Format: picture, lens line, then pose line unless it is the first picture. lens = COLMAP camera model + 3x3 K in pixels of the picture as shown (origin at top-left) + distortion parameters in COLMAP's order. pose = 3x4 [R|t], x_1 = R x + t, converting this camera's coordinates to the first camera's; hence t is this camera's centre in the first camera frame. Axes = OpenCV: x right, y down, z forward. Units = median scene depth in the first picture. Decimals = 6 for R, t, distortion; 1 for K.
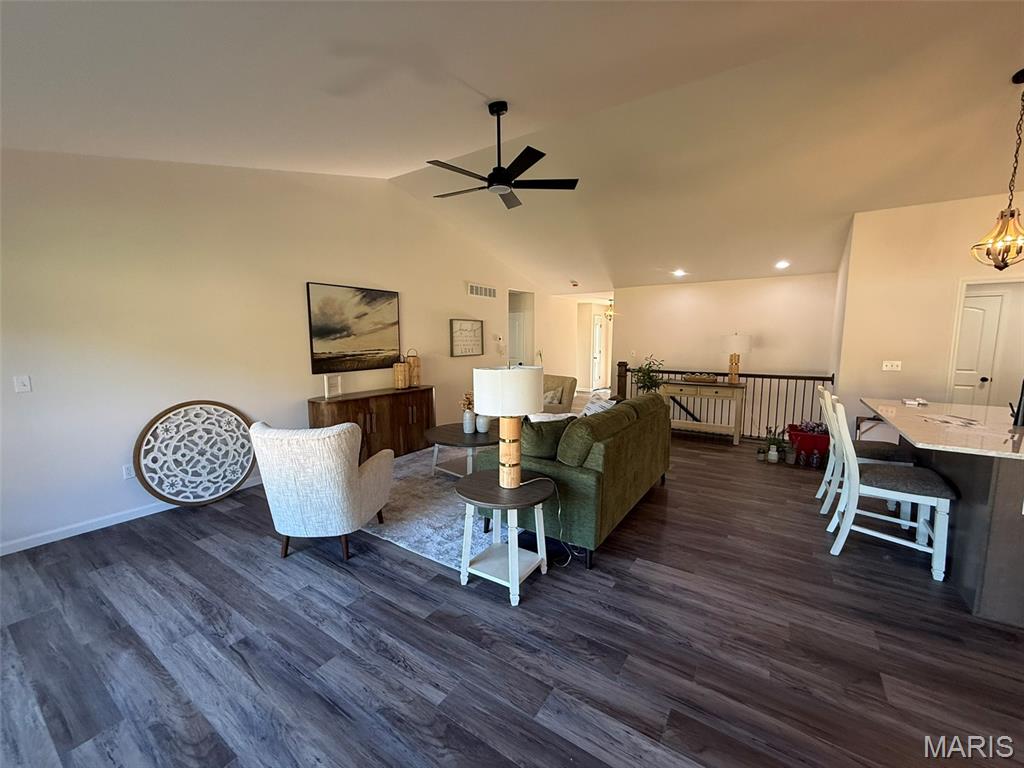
lens RADIAL K [[408.0, 0, 509.4], [0, 408.0, 382.8], [0, 0, 1]] dist [-0.002121, 0.000723]
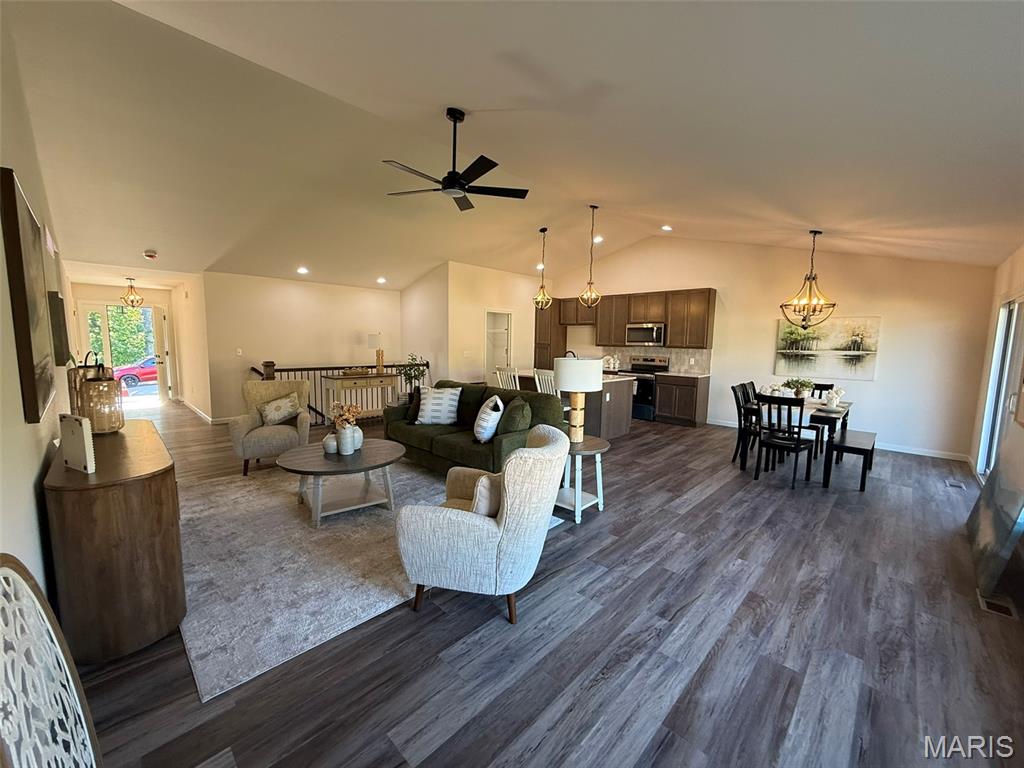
lens RADIAL K [[408.0, 0, 509.4], [0, 408.0, 382.8], [0, 0, 1]] dist [-0.002121, 0.000723]
pose [[0.186548, -0.100650, 0.977277, -1.750033], [0.091865, 0.992167, 0.084648, -0.117350], [-0.978141, 0.073987, 0.194333, 1.148806]]
